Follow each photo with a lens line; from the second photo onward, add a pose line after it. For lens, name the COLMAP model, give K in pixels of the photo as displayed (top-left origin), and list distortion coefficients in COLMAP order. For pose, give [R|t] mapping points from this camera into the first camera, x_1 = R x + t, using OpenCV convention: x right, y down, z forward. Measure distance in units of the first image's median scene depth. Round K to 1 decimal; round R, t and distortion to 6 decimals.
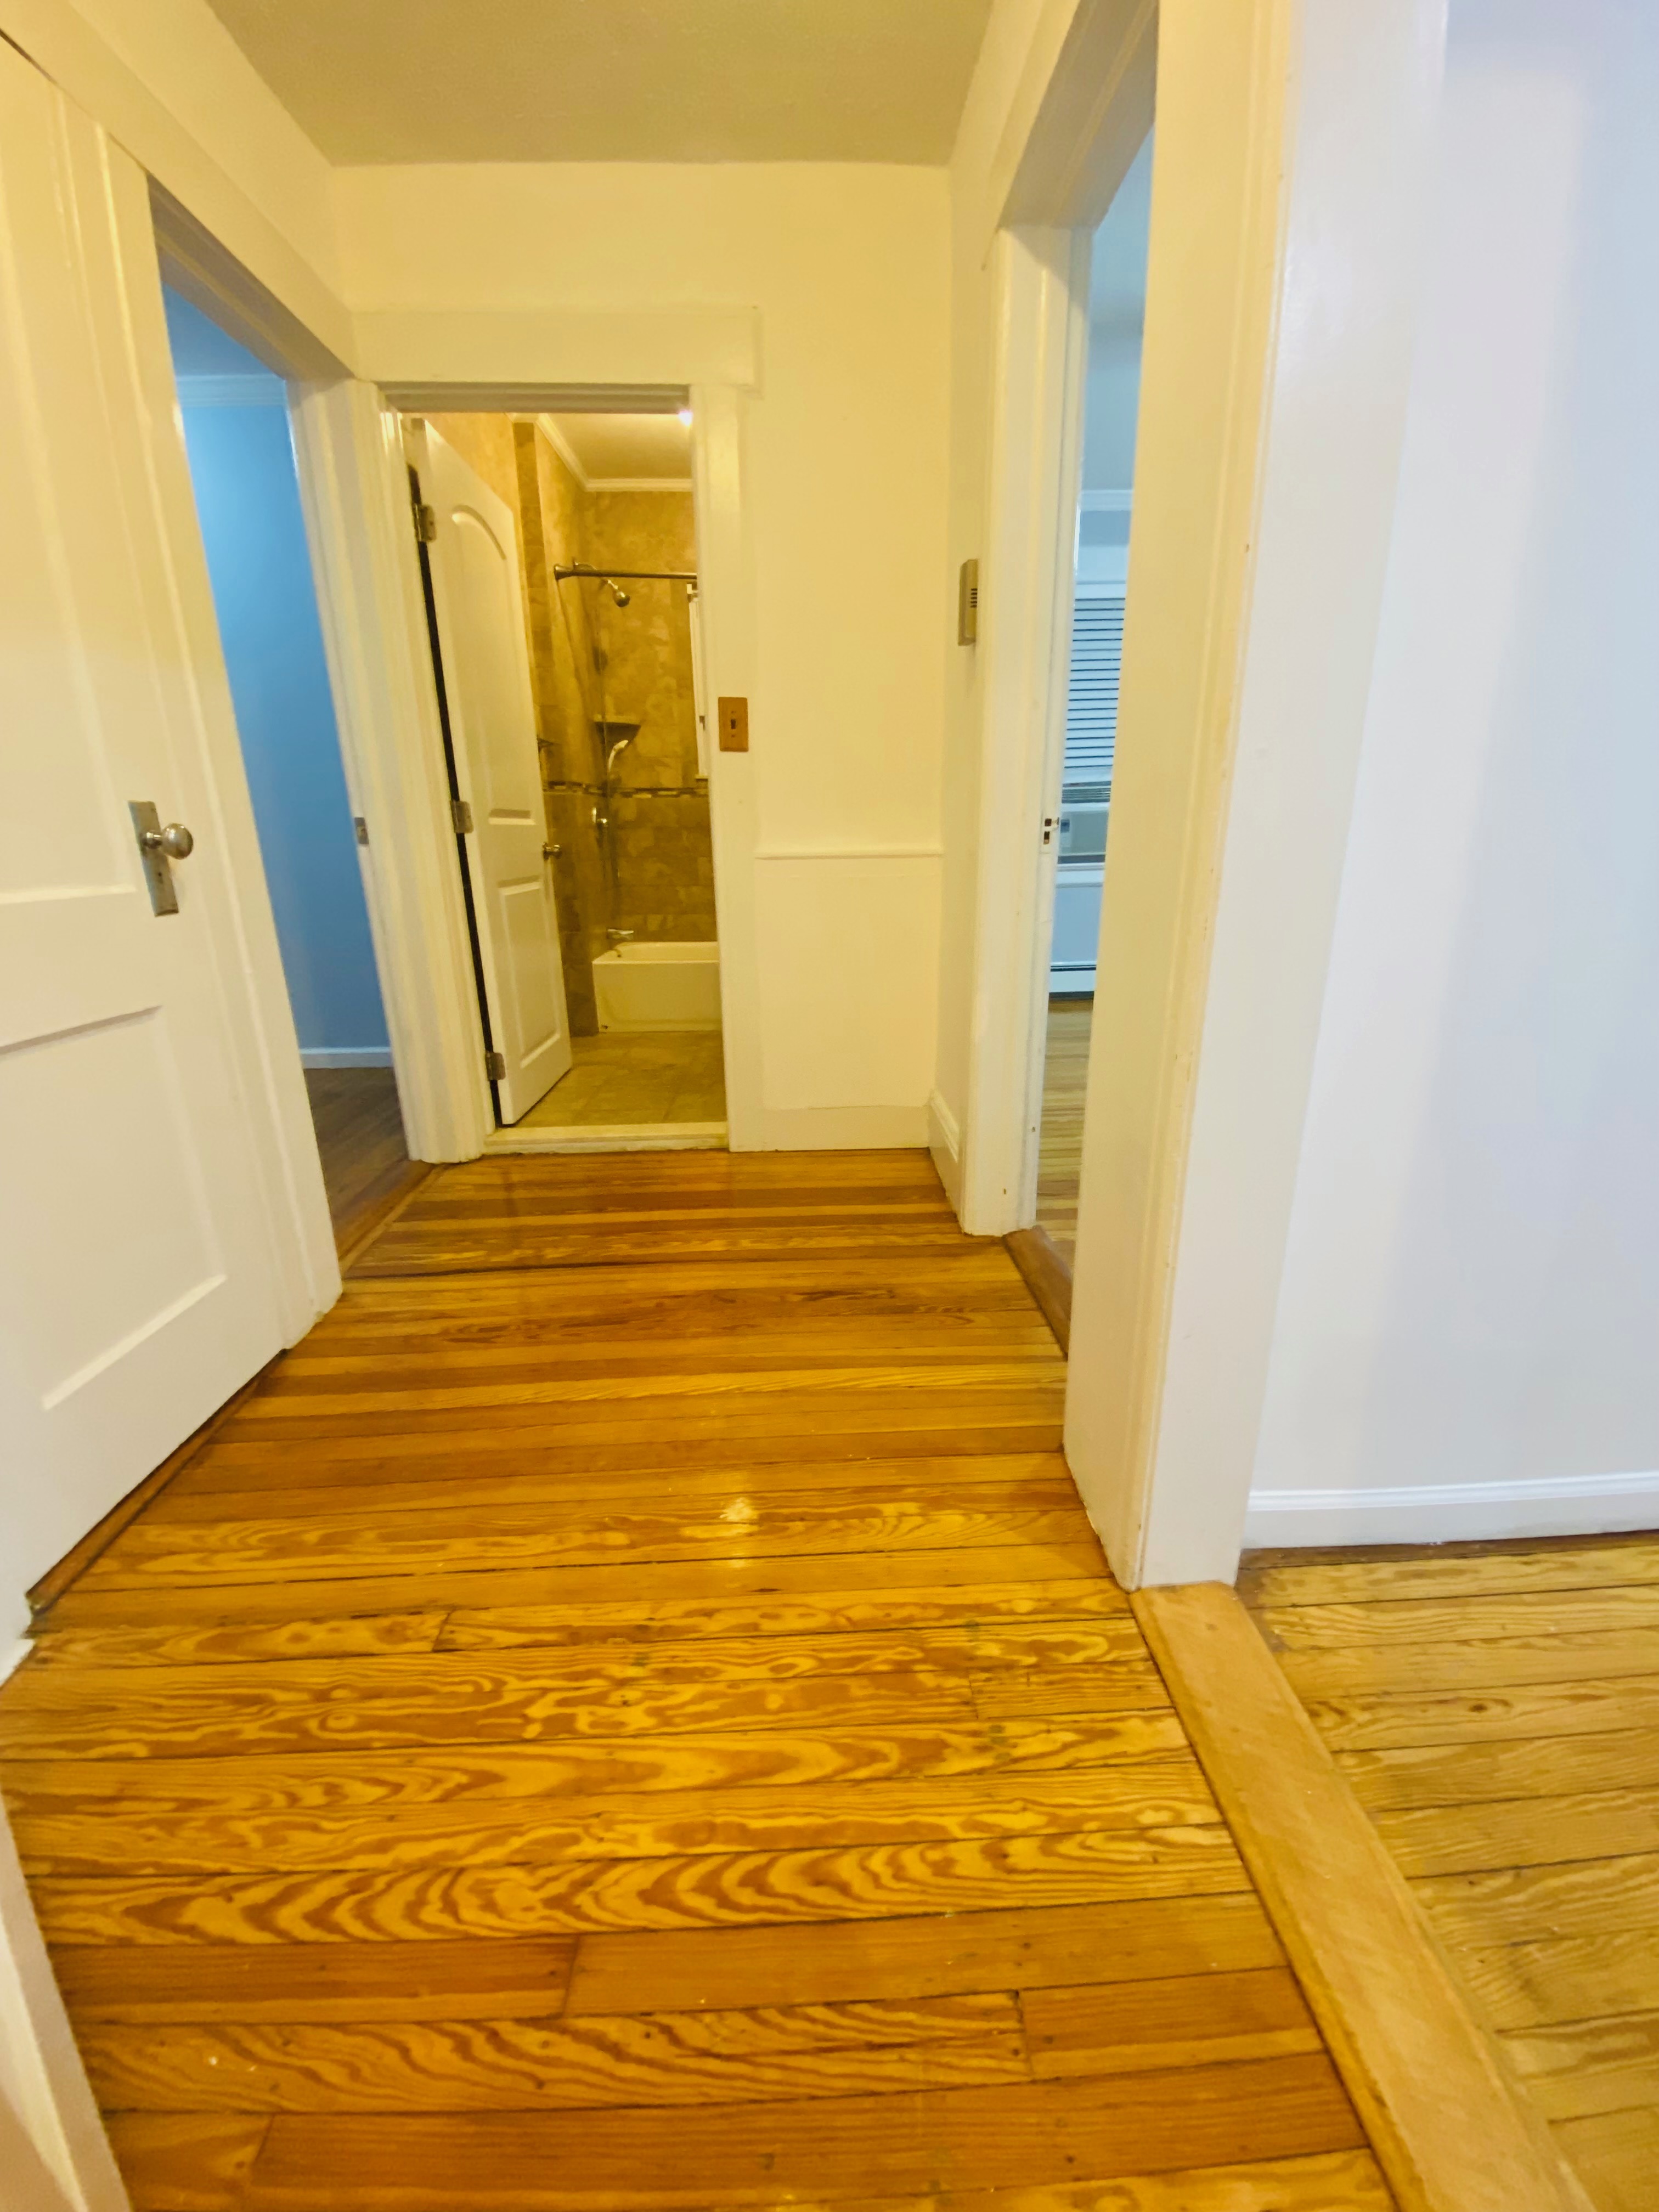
lens RADIAL K [[903.3, 0, 836.8], [0, 903.3, 1122.9], [0, 0, 1]] dist [-0.015316, -0.001536]
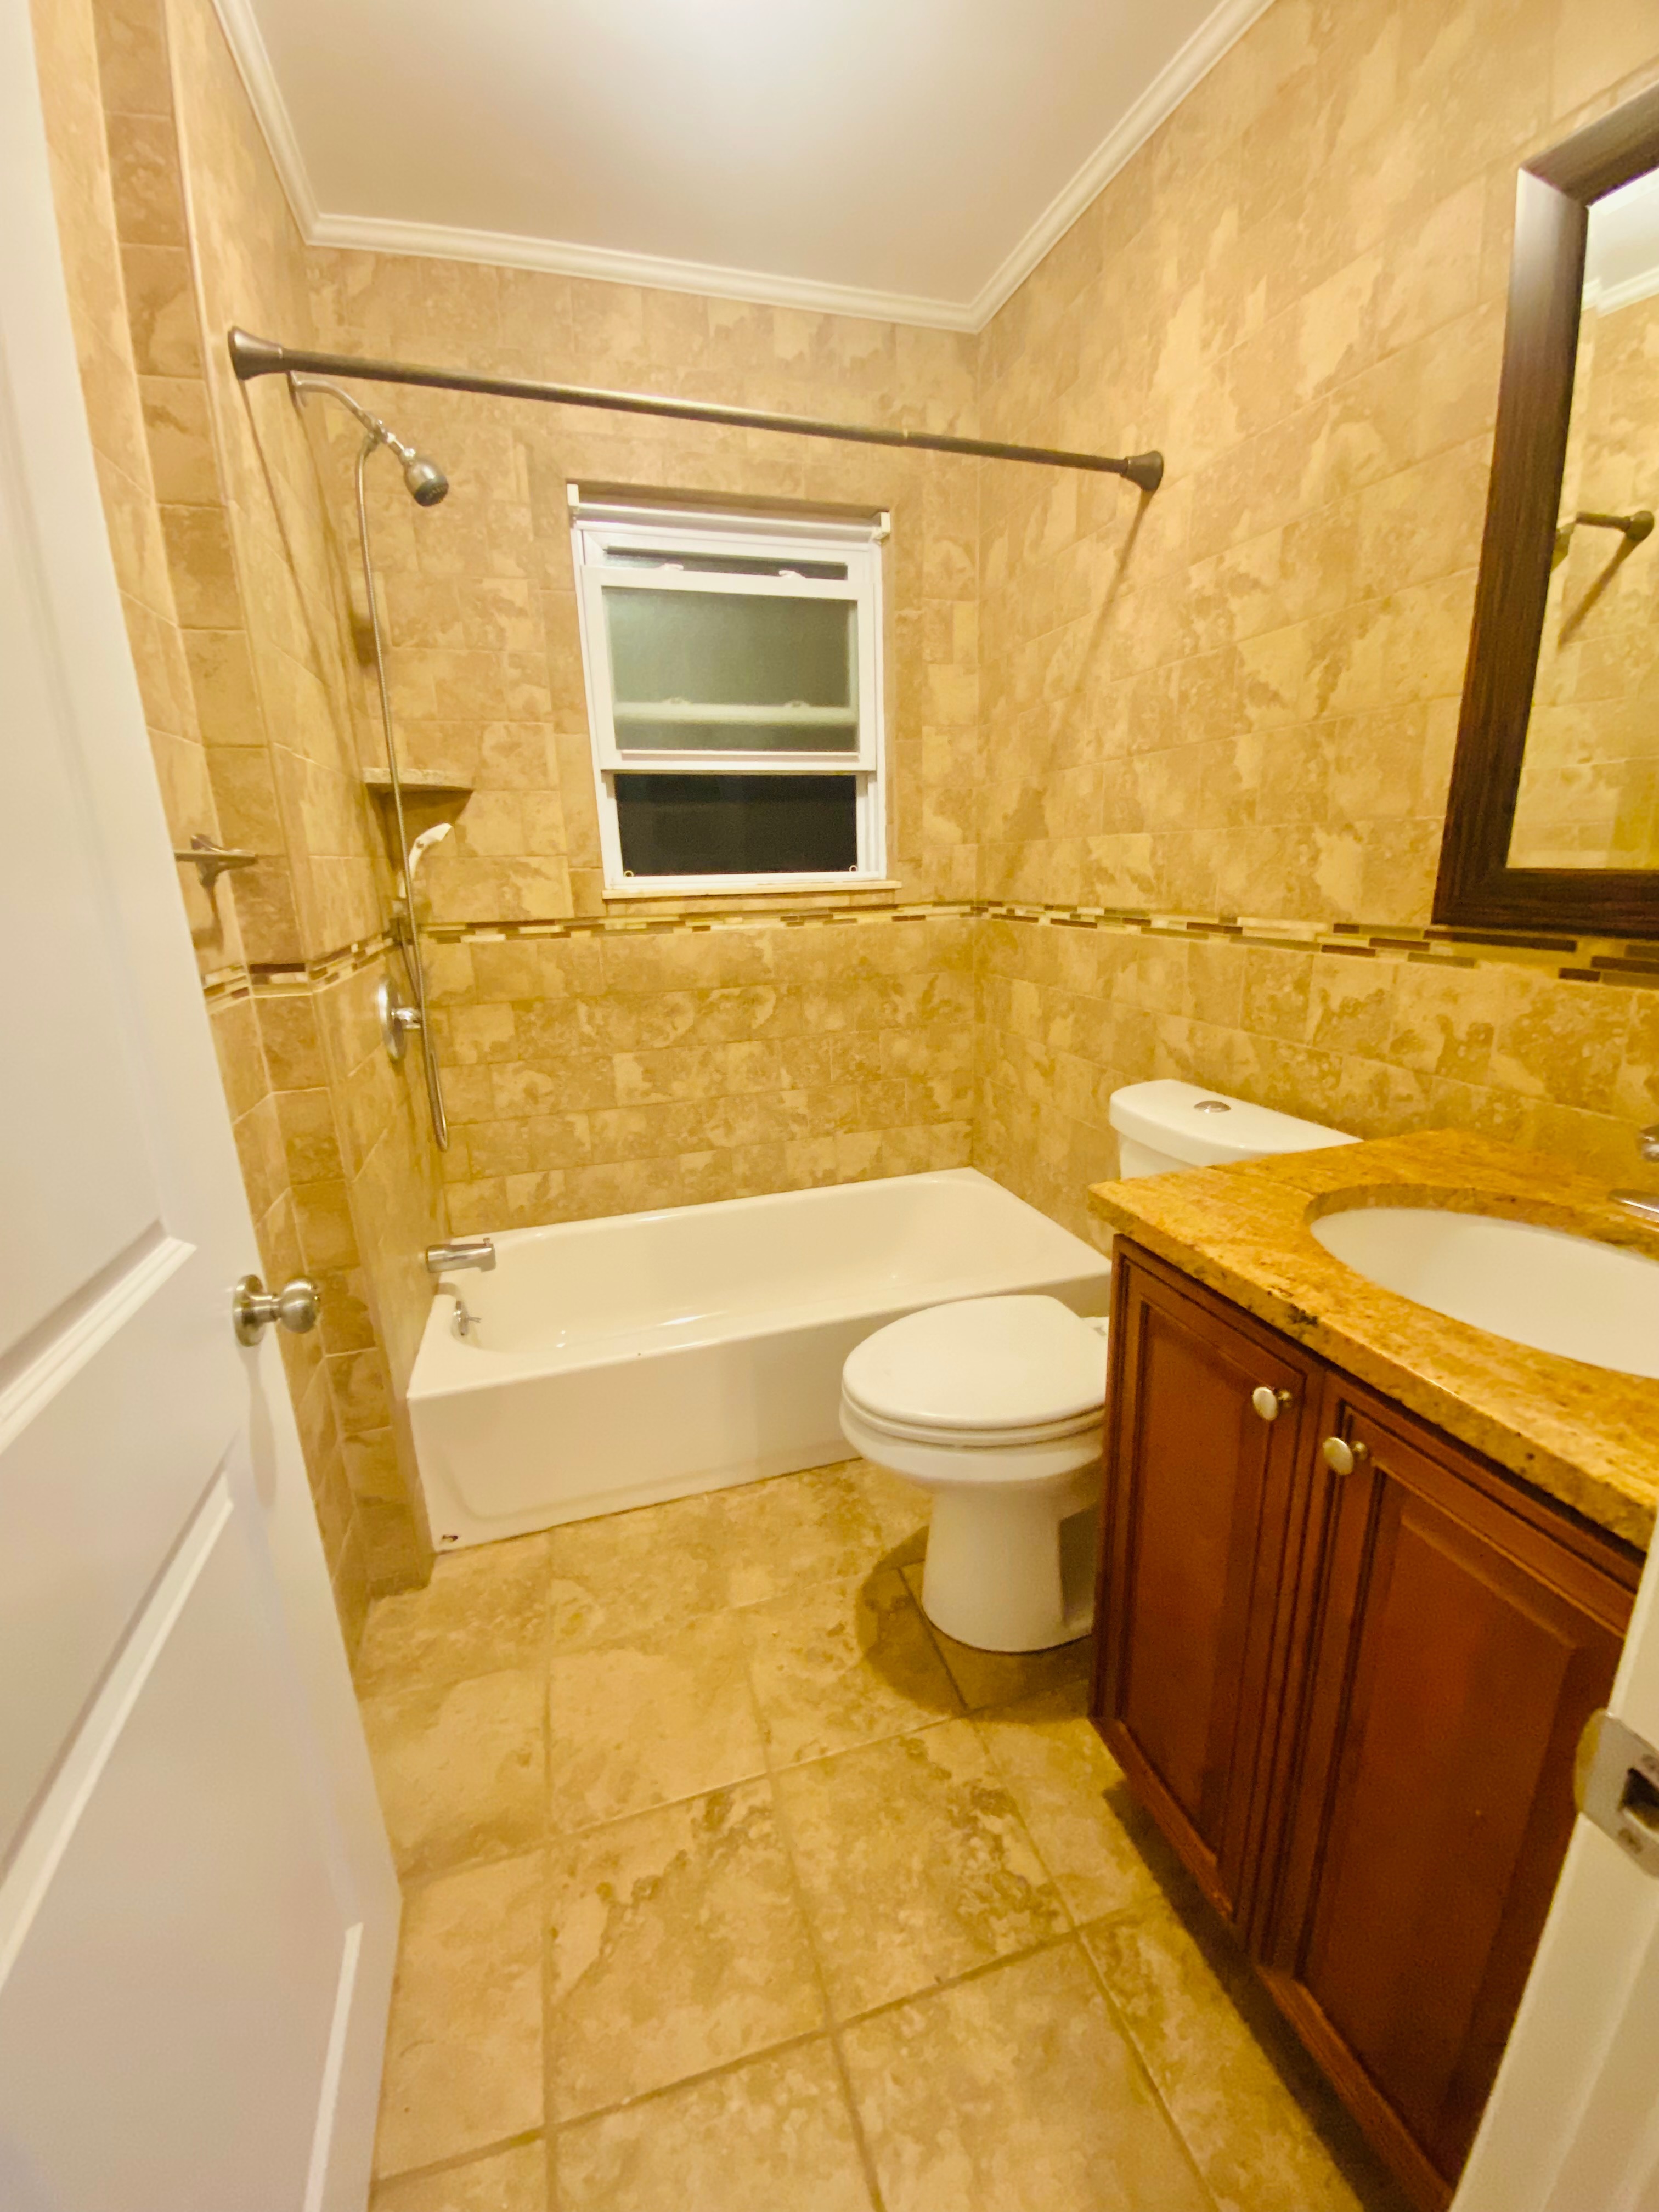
lens RADIAL K [[903.3, 0, 837.1], [0, 903.3, 1092.4], [0, 0, 1]] dist [-0.015316, -0.001536]
pose [[0.965346, -0.089215, 0.245252, -0.168883], [0.106796, 0.992510, -0.059317, -0.249485], [-0.238123, 0.083453, 0.967643, 0.543423]]
